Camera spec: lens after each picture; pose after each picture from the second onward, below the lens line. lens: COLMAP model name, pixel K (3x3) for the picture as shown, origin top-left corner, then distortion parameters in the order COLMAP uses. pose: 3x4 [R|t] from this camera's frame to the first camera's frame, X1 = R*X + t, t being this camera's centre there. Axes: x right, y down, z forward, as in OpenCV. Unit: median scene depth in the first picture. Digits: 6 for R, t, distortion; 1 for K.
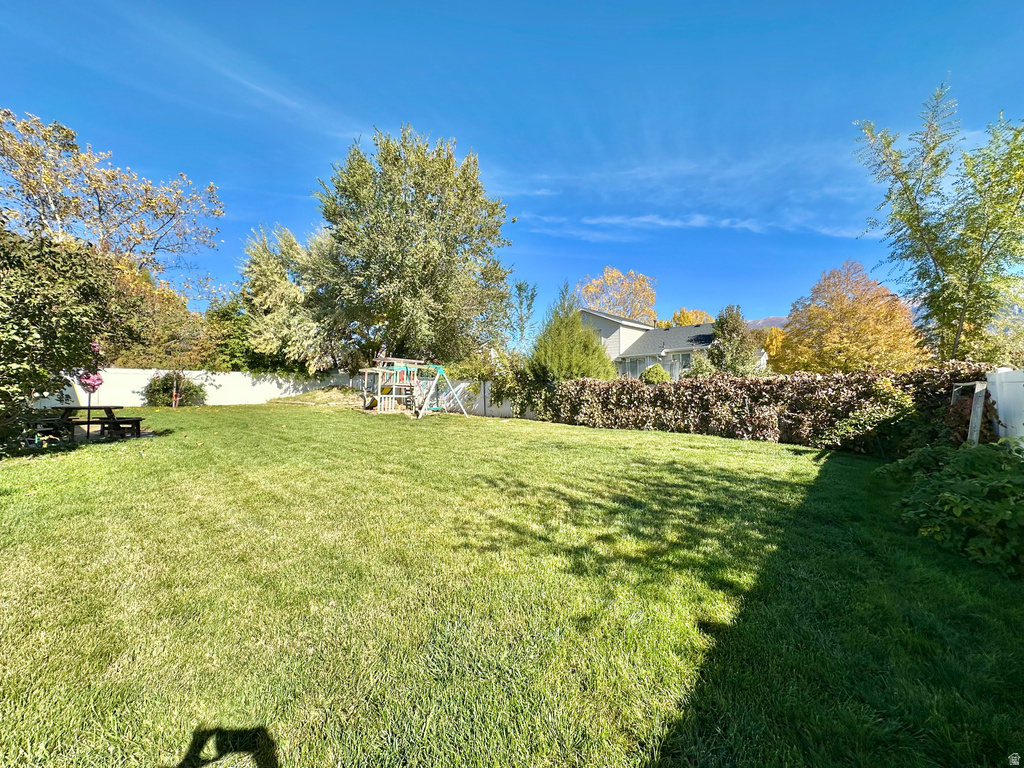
lens RADIAL K [[409.1, 0, 509.9], [0, 409.1, 383.7], [0, 0, 1]] dist [-0.002227, 0.000371]
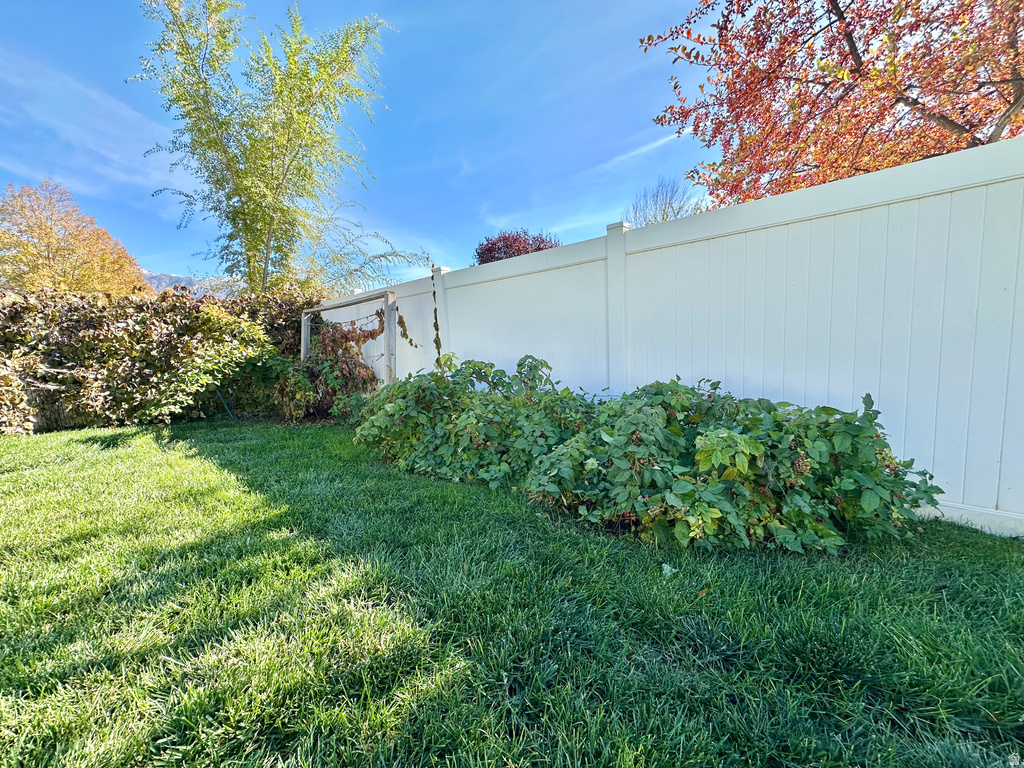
lens RADIAL K [[409.1, 0, 509.9], [0, 409.1, 383.7], [0, 0, 1]] dist [-0.002227, 0.000371]
pose [[0.029911, -0.106102, 0.993905, 0.221603], [0.031249, 0.993963, 0.105168, 0.056726], [-0.999064, 0.027913, 0.033046, 0.450412]]
